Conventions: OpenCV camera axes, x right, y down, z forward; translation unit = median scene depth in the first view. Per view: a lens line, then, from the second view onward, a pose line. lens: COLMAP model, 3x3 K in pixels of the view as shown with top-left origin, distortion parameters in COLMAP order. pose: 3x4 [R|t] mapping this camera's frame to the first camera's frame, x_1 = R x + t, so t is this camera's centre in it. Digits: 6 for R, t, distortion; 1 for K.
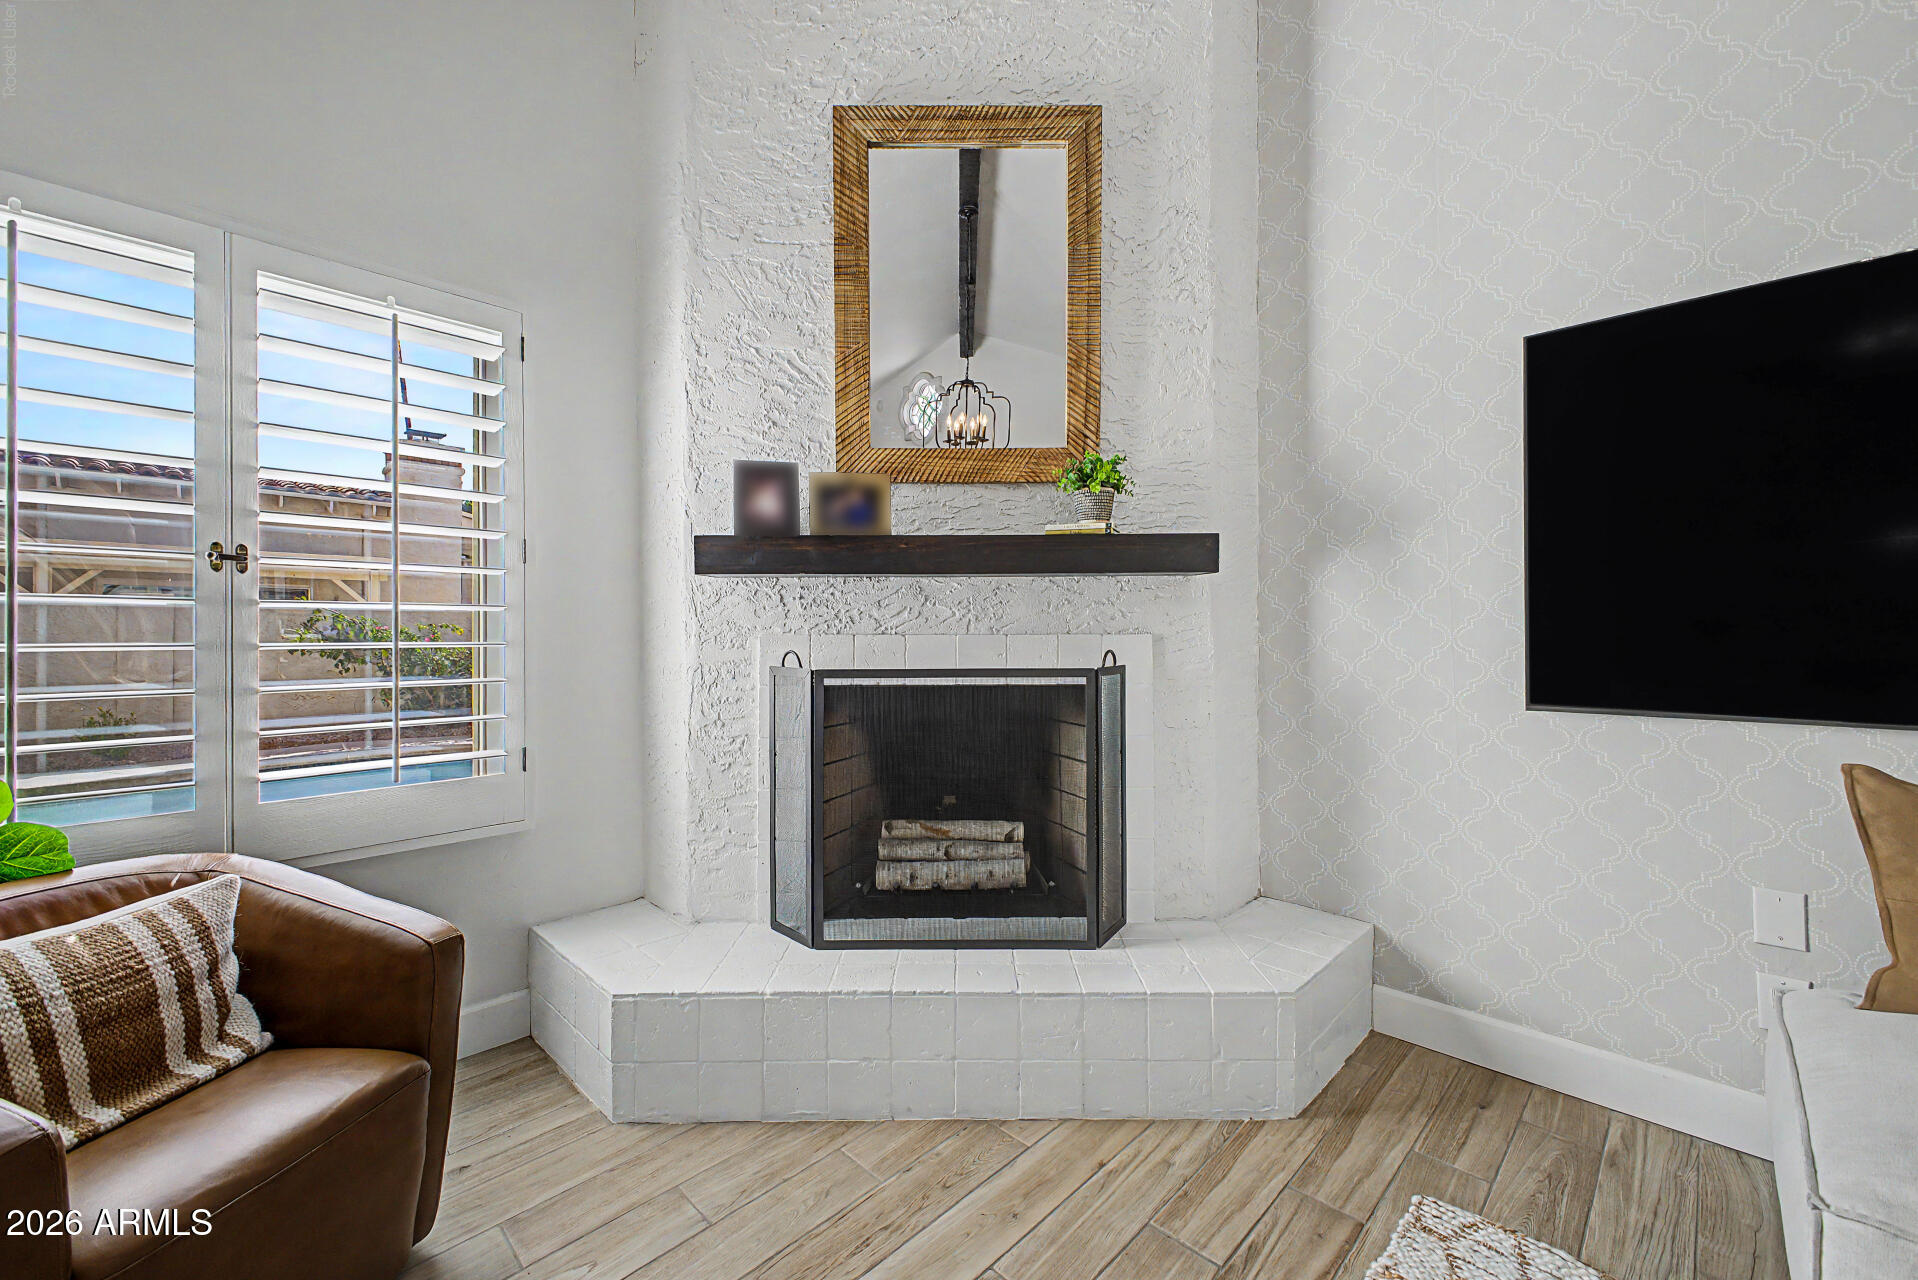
lens RADIAL K [[751.0, 0, 954.6], [0, 751.0, 629.0], [0, 0, 1]] dist [0.026753, -0.011434]
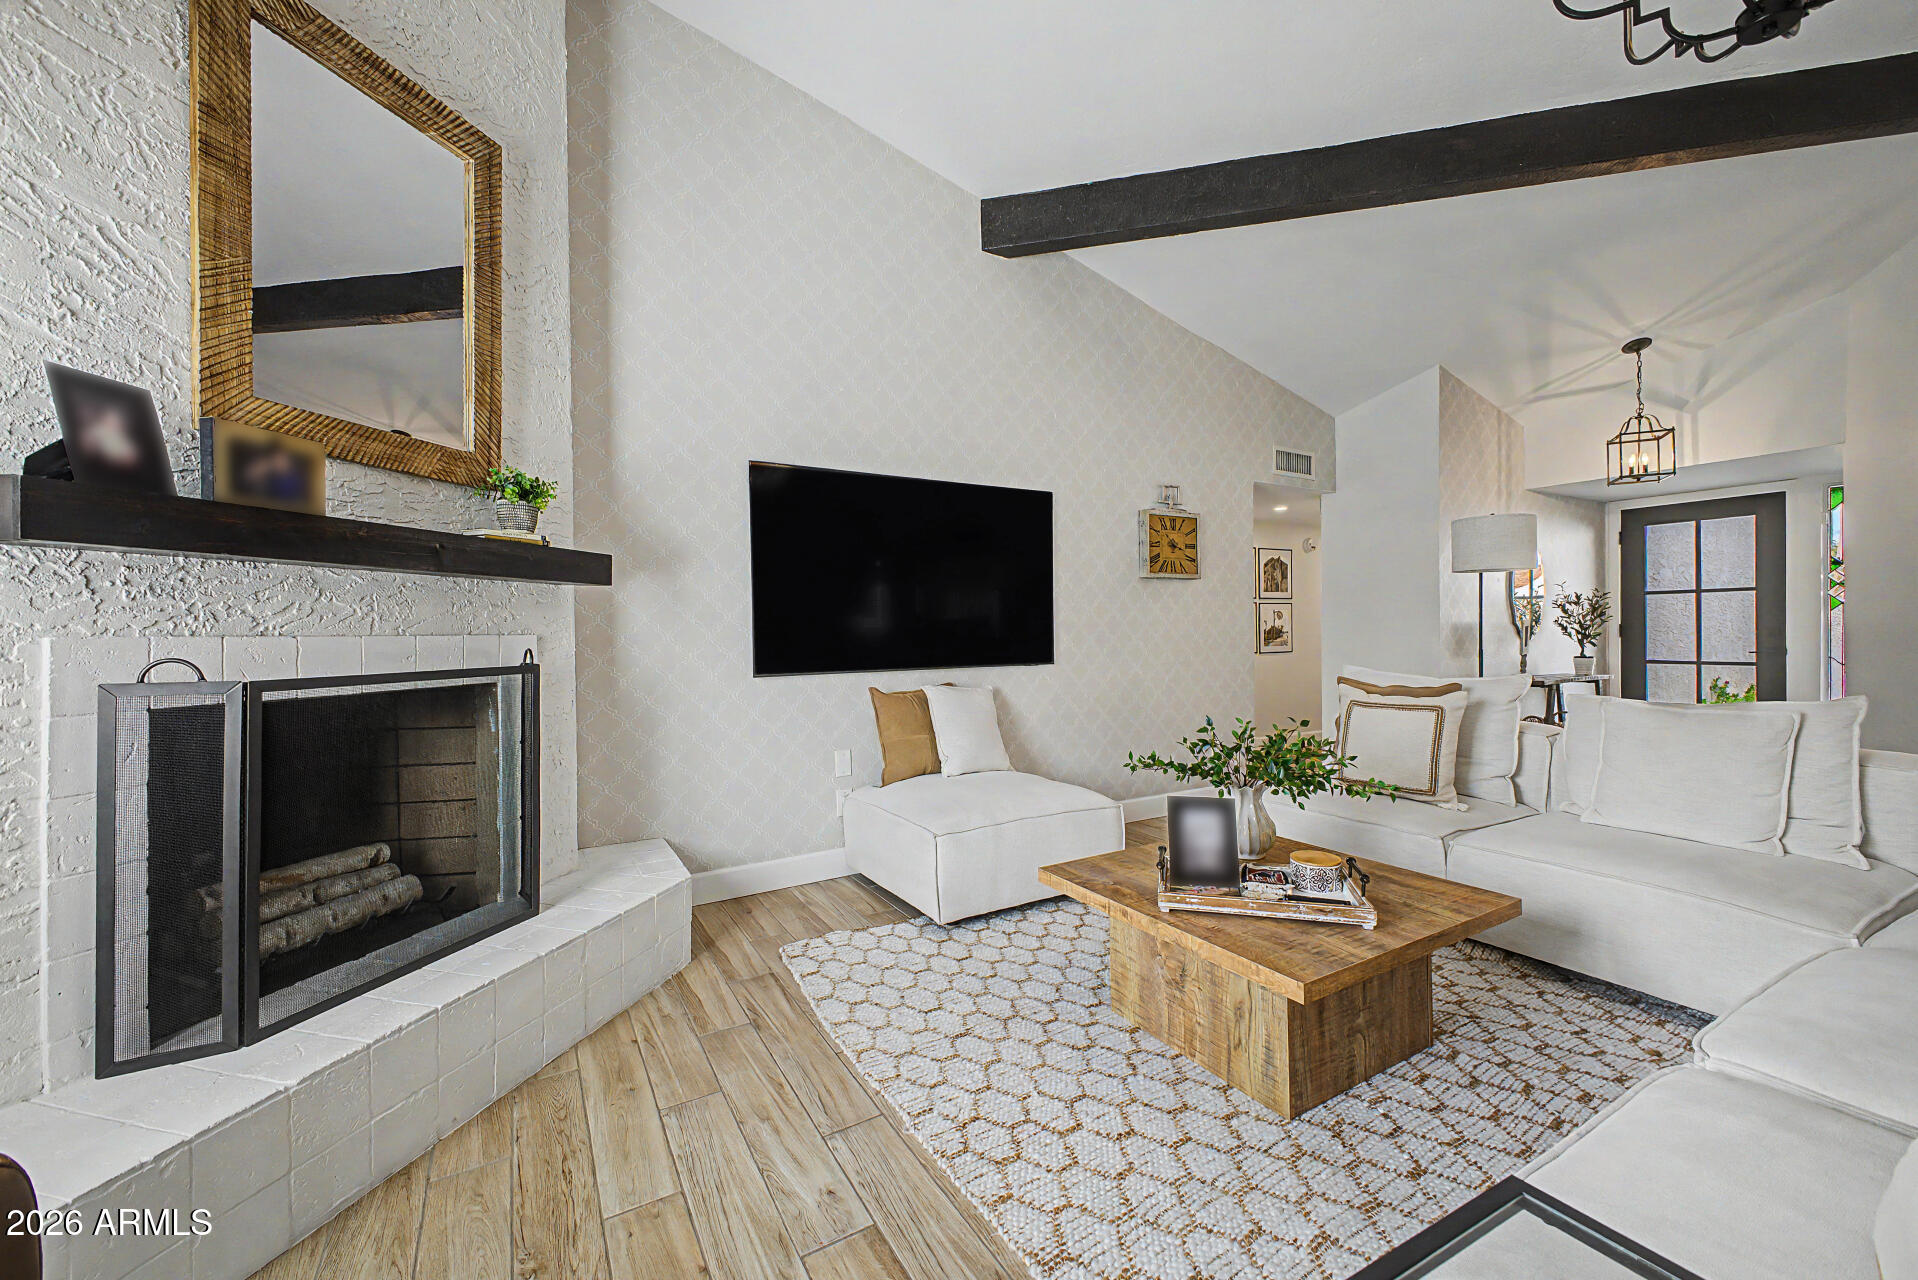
lens RADIAL K [[751.0, 0, 954.6], [0, 751.0, 629.0], [0, 0, 1]] dist [0.026753, -0.011434]
pose [[0.267114, 0.005393, 0.963650, -0.677773], [0.004685, 0.999965, -0.006895, 0.008852], [-0.963654, 0.006356, 0.267079, 0.091092]]
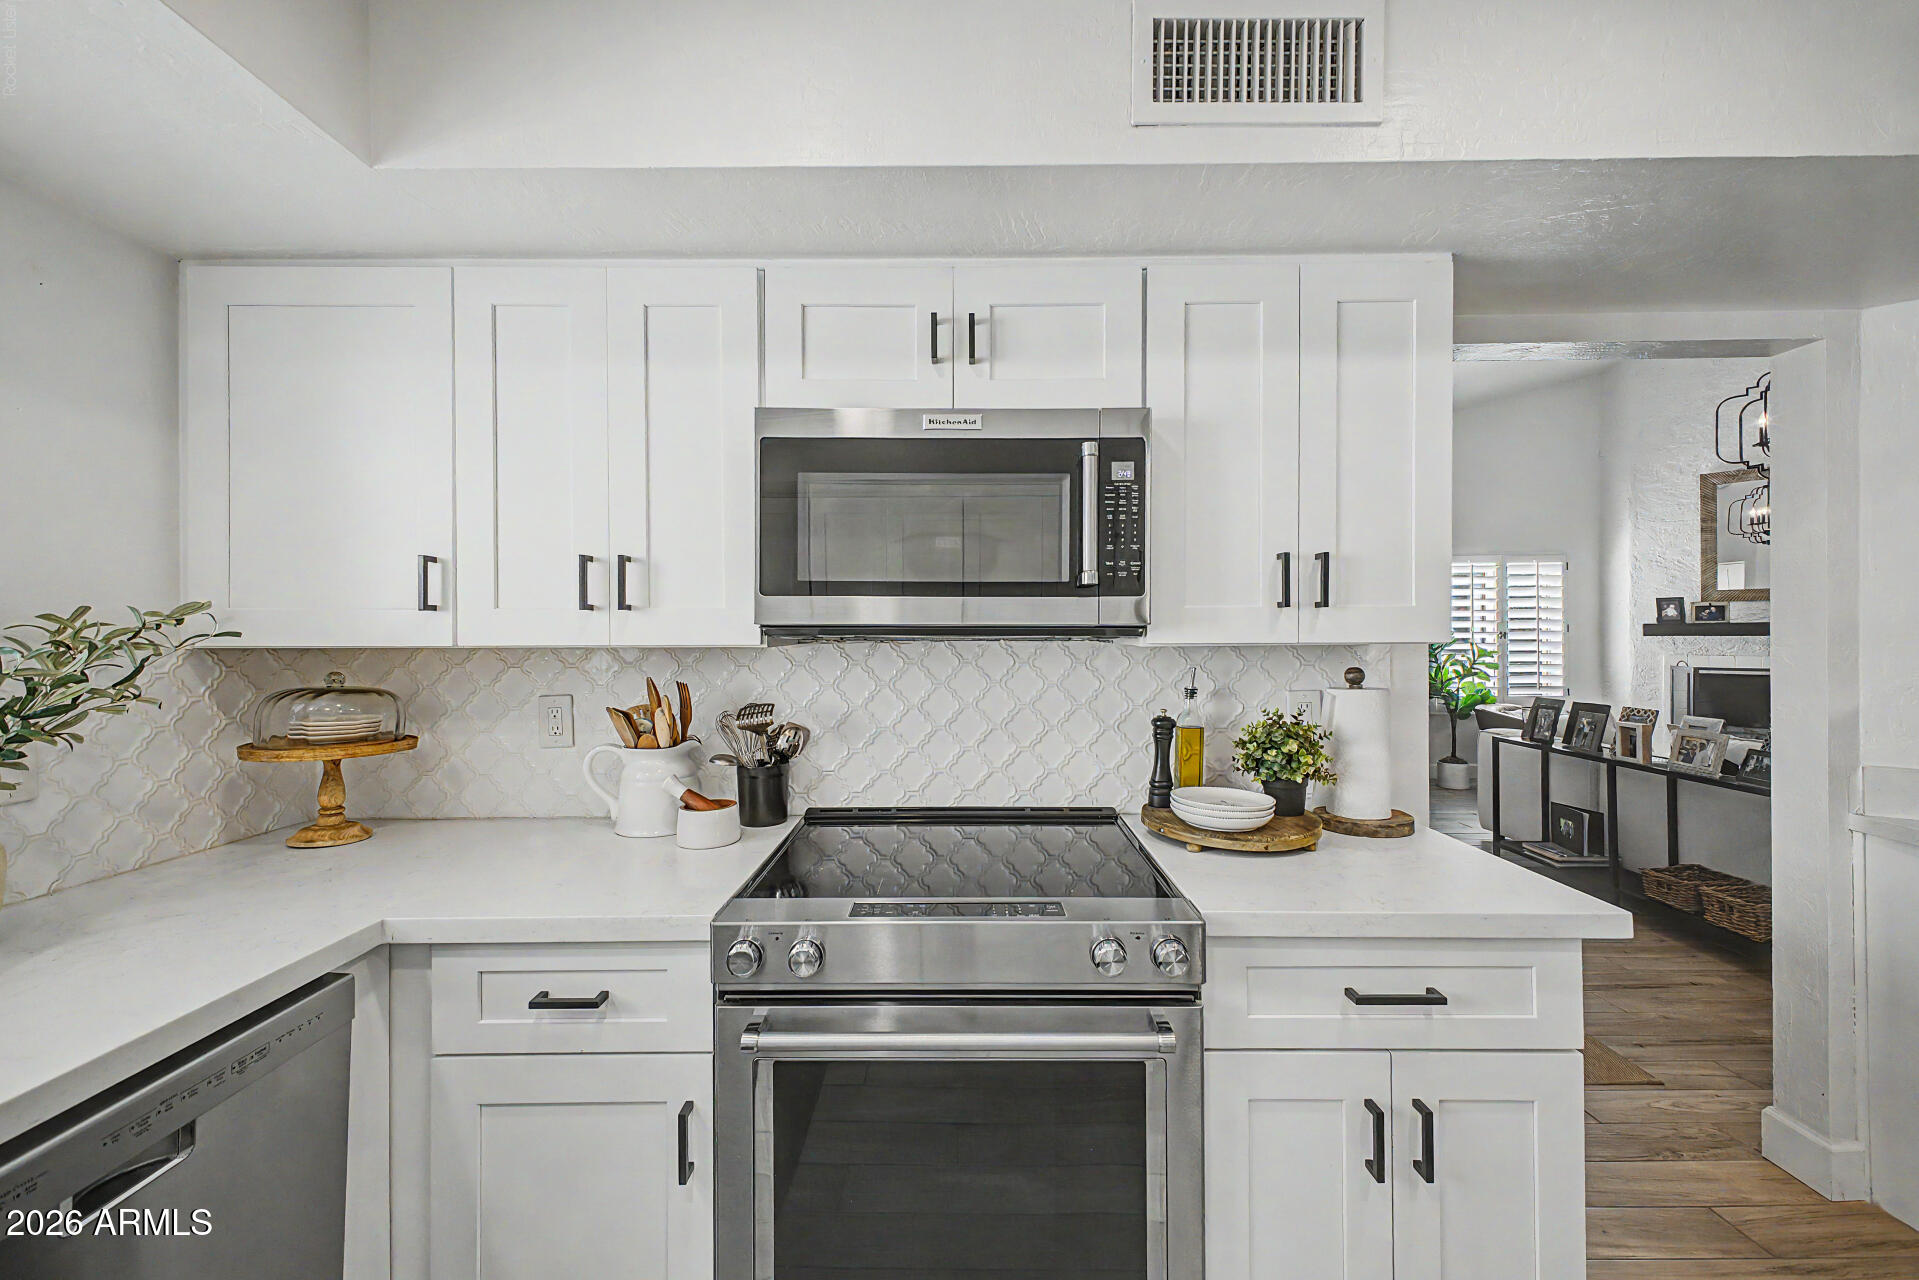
lens RADIAL K [[751.4, 0, 955.1], [0, 751.4, 629.0], [0, 0, 1]] dist [0.026753, -0.011434]
pose [[0.692201, -0.005530, -0.721683, -0.028409], [-0.000392, 0.999968, -0.008037, -0.070617], [0.721704, 0.005846, 0.692177, -3.088188]]
